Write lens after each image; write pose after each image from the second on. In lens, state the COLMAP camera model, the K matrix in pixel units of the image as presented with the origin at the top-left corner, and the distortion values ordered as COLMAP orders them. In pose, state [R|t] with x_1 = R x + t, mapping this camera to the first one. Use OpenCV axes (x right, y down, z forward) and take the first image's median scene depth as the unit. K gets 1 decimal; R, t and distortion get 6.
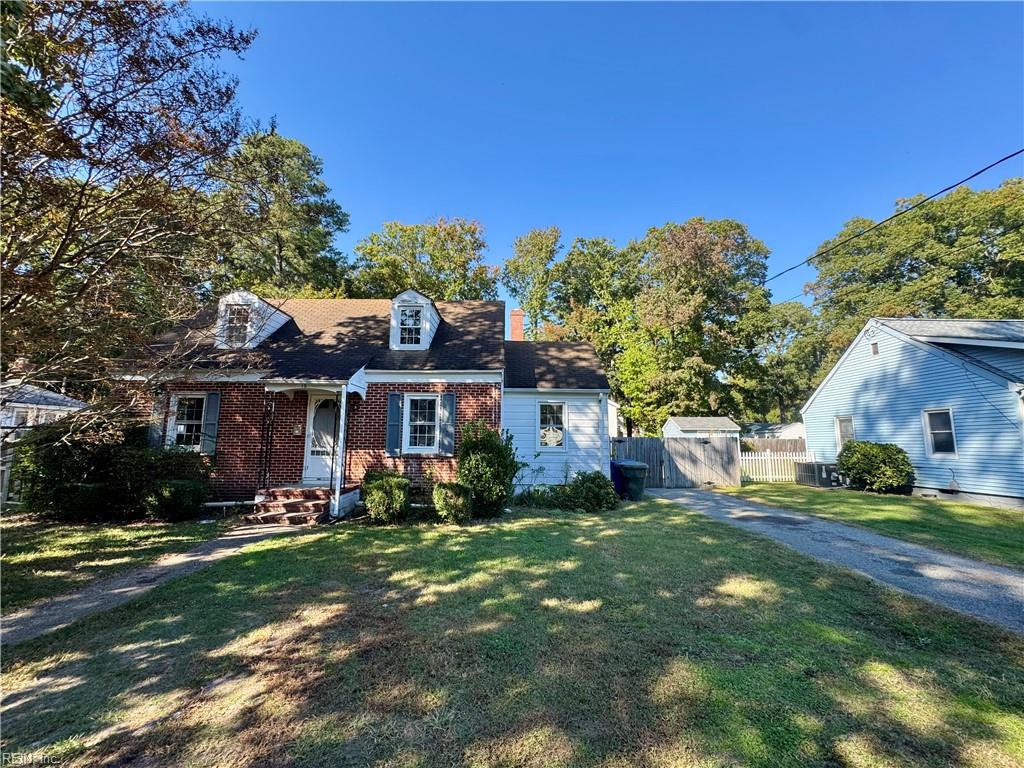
lens RADIAL K [[412.0, 0, 513.1], [0, 412.0, 382.8], [0, 0, 1]] dist [-0.006202, 0.001012]
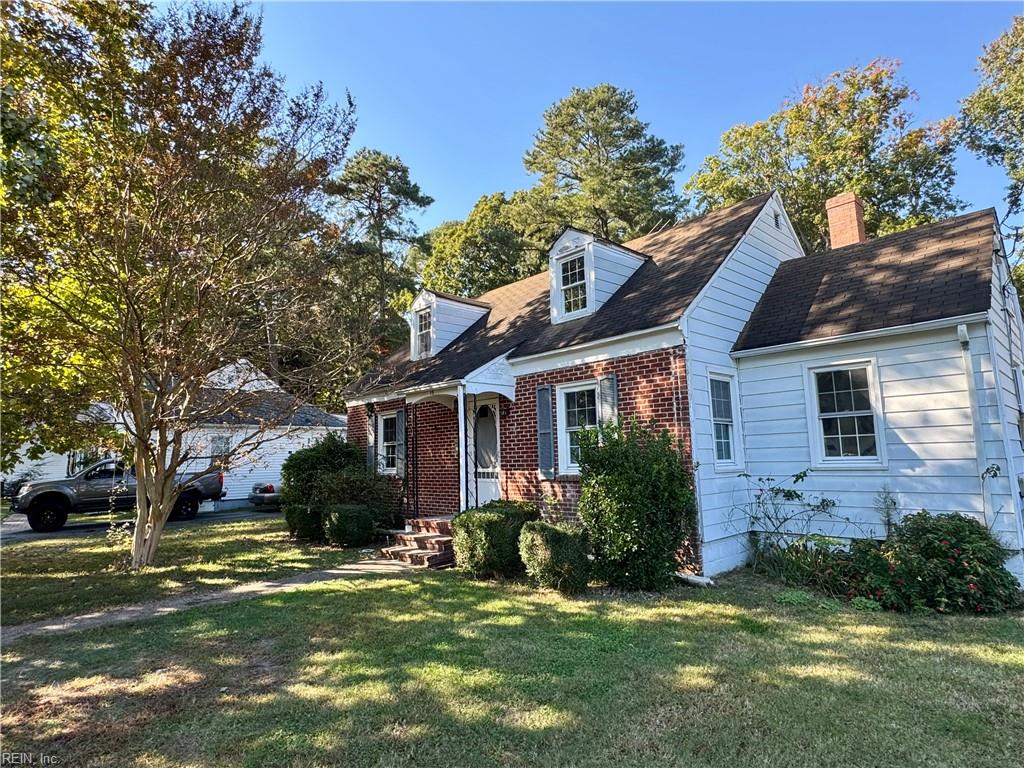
lens RADIAL K [[563.2, 0, 511.2], [0, 563.2, 383.0], [0, 0, 1]] dist [-0.003102, -0.000864]
pose [[0.671050, -0.124225, -0.730930, 0.357252], [0.136162, 0.989744, -0.043204, 0.051151], [0.728801, -0.070533, 0.681083, 0.321124]]
